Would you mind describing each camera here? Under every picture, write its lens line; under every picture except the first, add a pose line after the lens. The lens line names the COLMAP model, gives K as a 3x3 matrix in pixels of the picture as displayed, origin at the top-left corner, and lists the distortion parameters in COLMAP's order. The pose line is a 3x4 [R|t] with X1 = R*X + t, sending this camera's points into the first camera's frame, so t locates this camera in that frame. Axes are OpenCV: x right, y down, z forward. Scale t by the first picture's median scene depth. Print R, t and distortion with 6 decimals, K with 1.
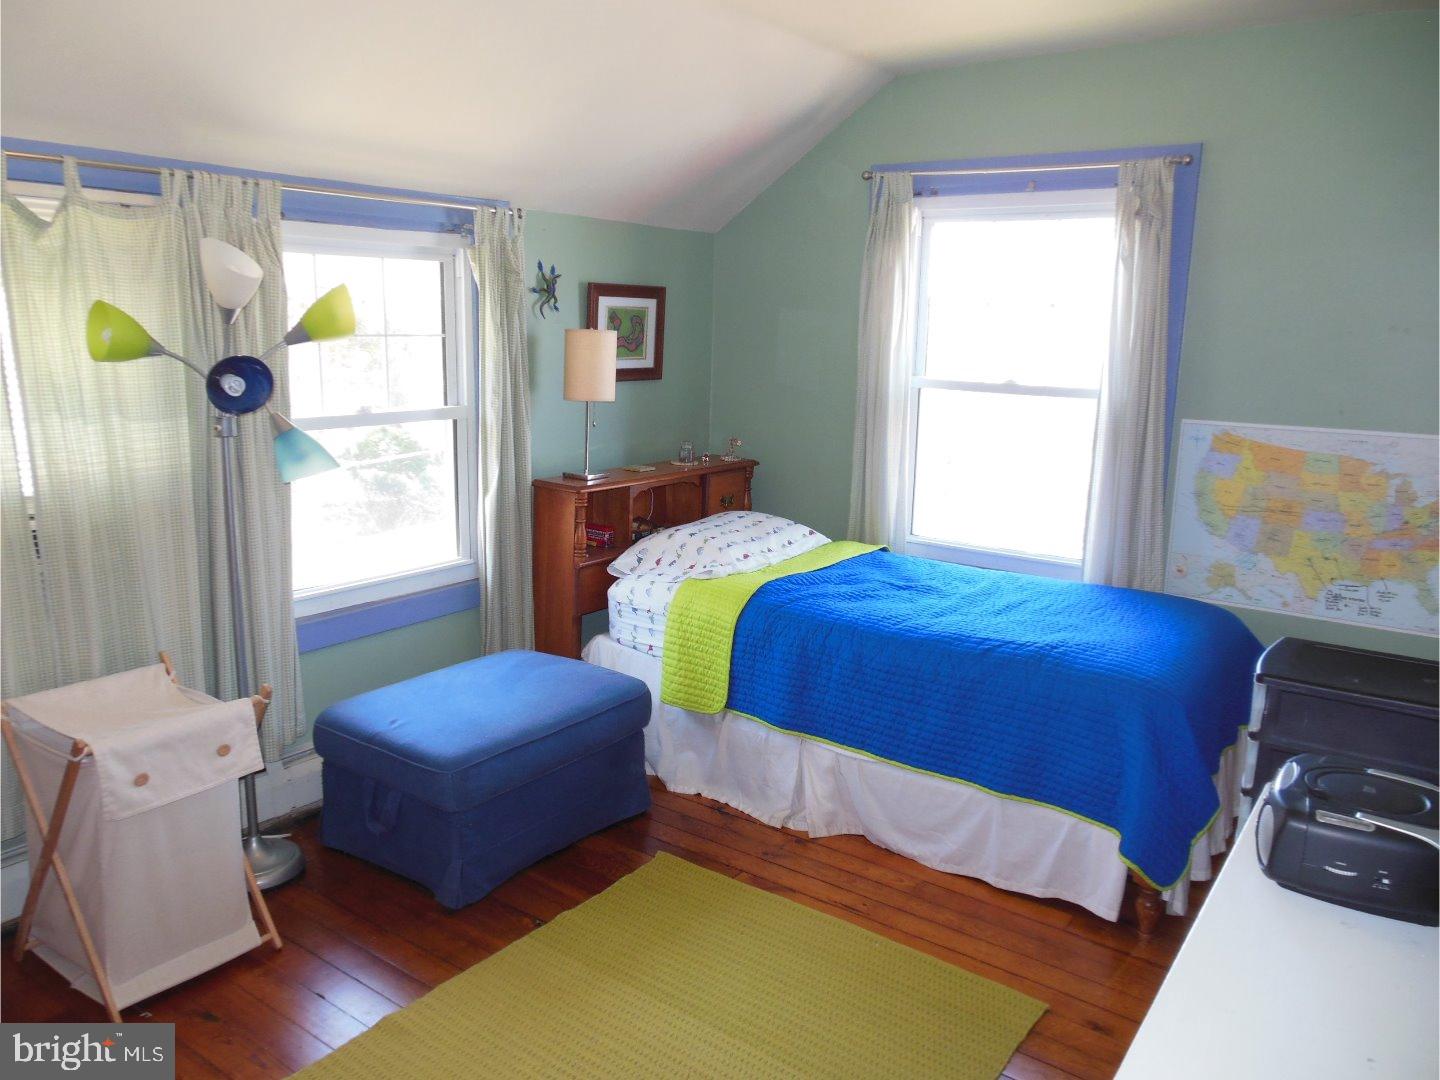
lens RADIAL K [[1091.9, 0, 717.0], [0, 1091.9, 540.4], [0, 0, 1]] dist [-0.066027, 0.093898]
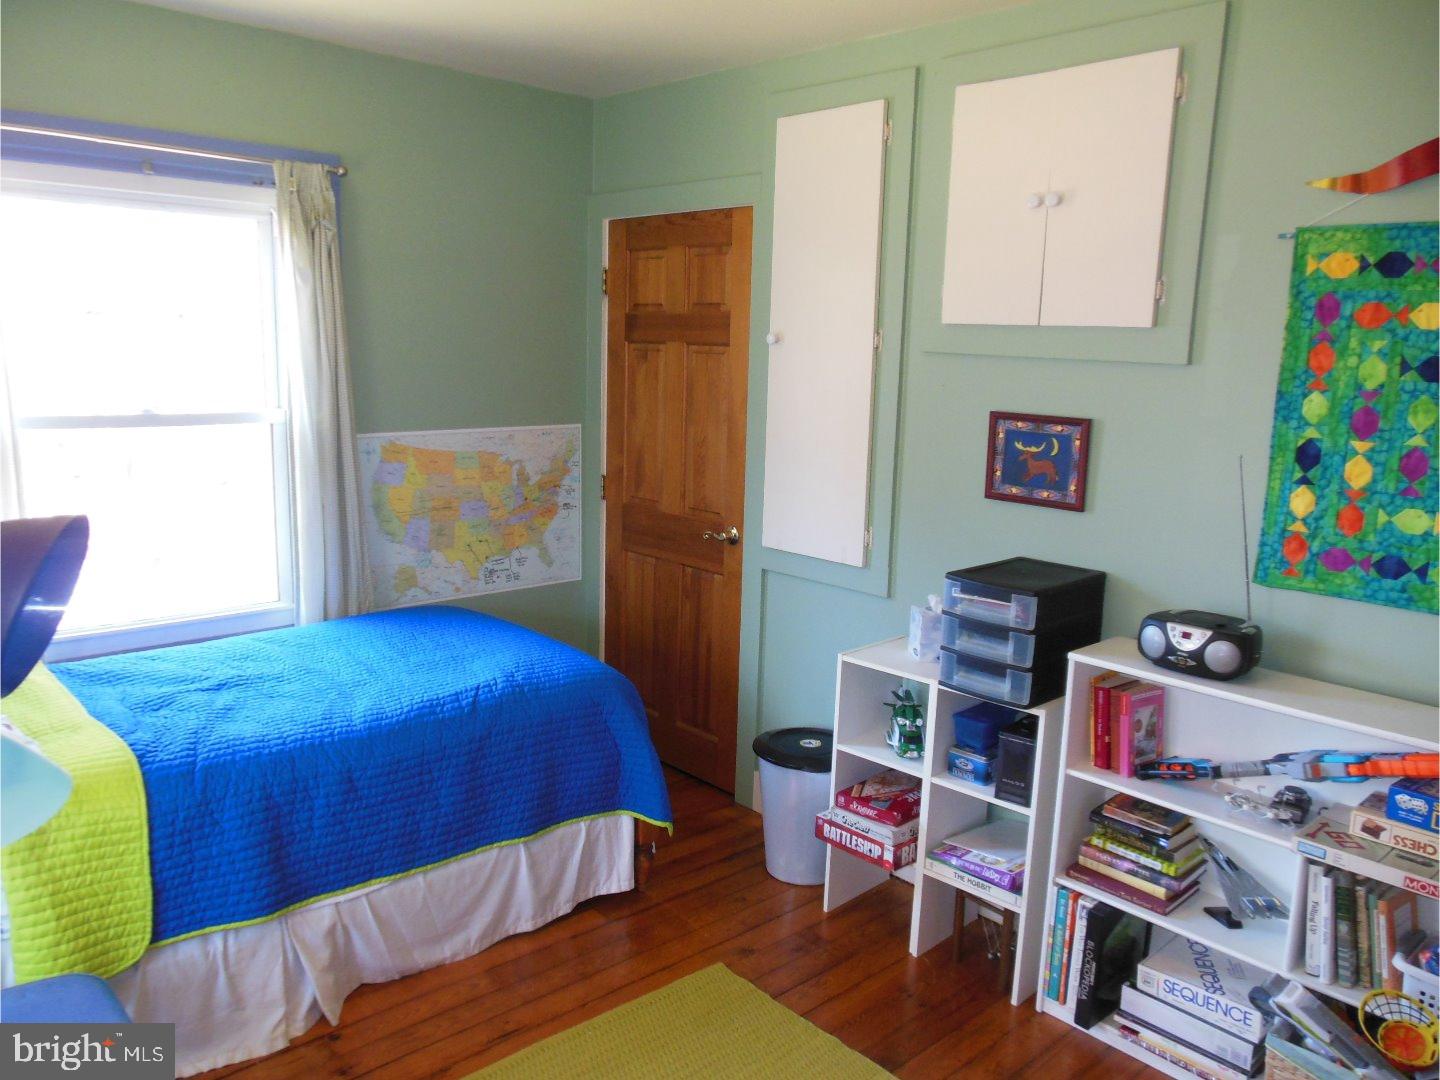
lens RADIAL K [[1091.9, 0, 715.7], [0, 1091.9, 541.0], [0, 0, 1]] dist [-0.066027, 0.093898]
pose [[0.215583, -0.194971, 0.956823, -0.489947], [0.171407, 0.972206, 0.159485, -0.125951], [-0.961324, 0.129624, 0.243010, 0.483912]]
